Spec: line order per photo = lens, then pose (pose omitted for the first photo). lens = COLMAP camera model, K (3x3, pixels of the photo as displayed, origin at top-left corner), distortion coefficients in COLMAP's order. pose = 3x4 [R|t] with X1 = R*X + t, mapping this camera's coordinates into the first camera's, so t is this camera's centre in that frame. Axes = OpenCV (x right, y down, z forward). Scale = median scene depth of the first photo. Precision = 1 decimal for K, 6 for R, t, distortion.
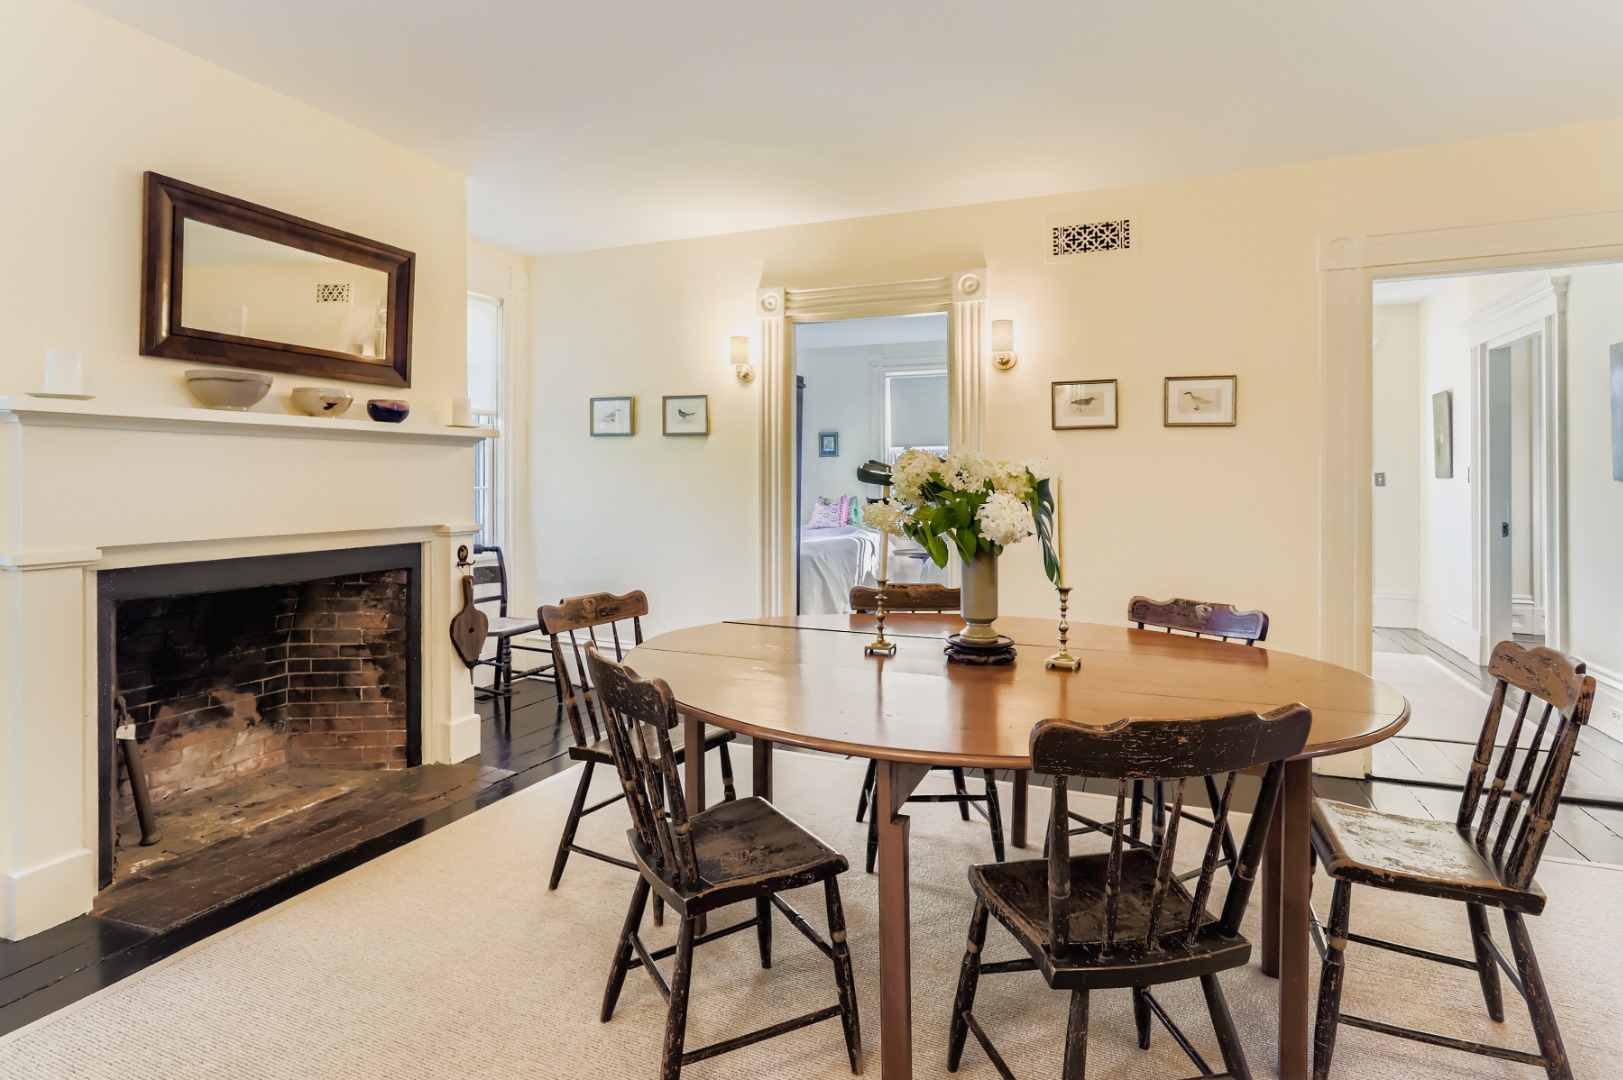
lens RADIAL K [[811.8, 0, 850.4], [0, 811.8, 468.2], [0, 0, 1]] dist [-0.027458, 0.004410]
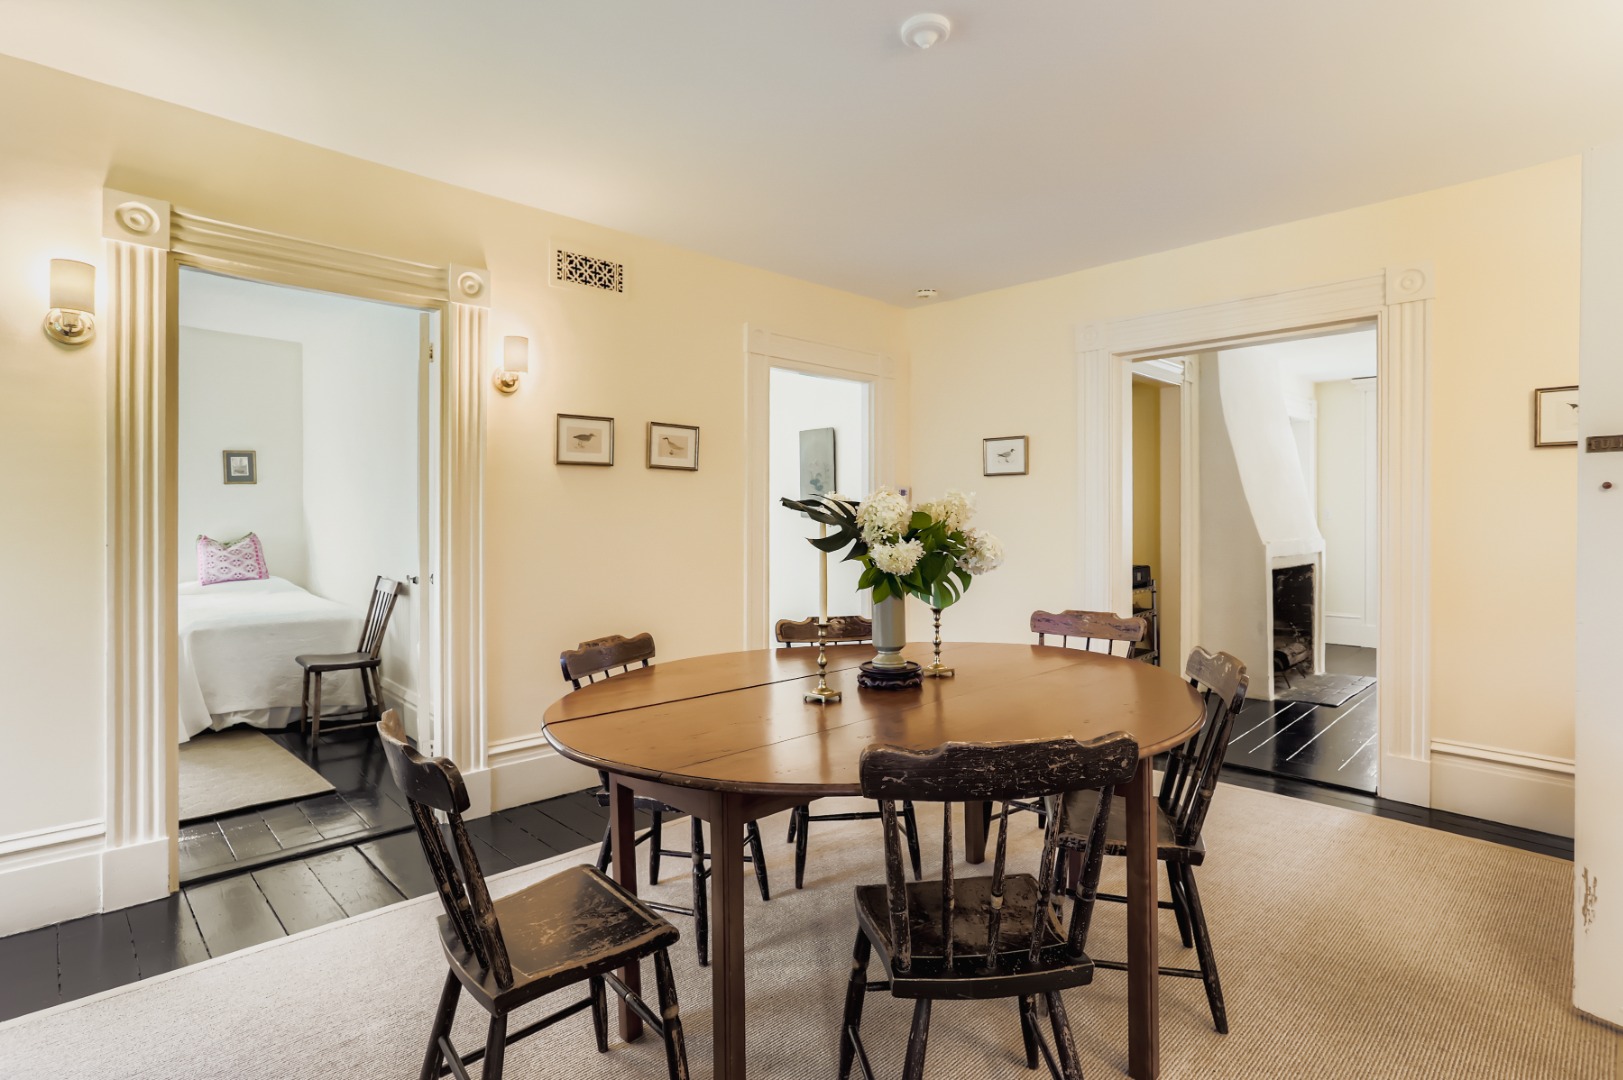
lens RADIAL K [[811.8, 0, 787.9], [0, 811.8, 496.9], [0, 0, 1]] dist [-0.027458, 0.004410]
pose [[0.384214, 0.011929, 0.923167, -0.548433], [-0.010724, 0.999907, -0.008457, -0.005534], [-0.923182, -0.006651, 0.384307, 0.422867]]
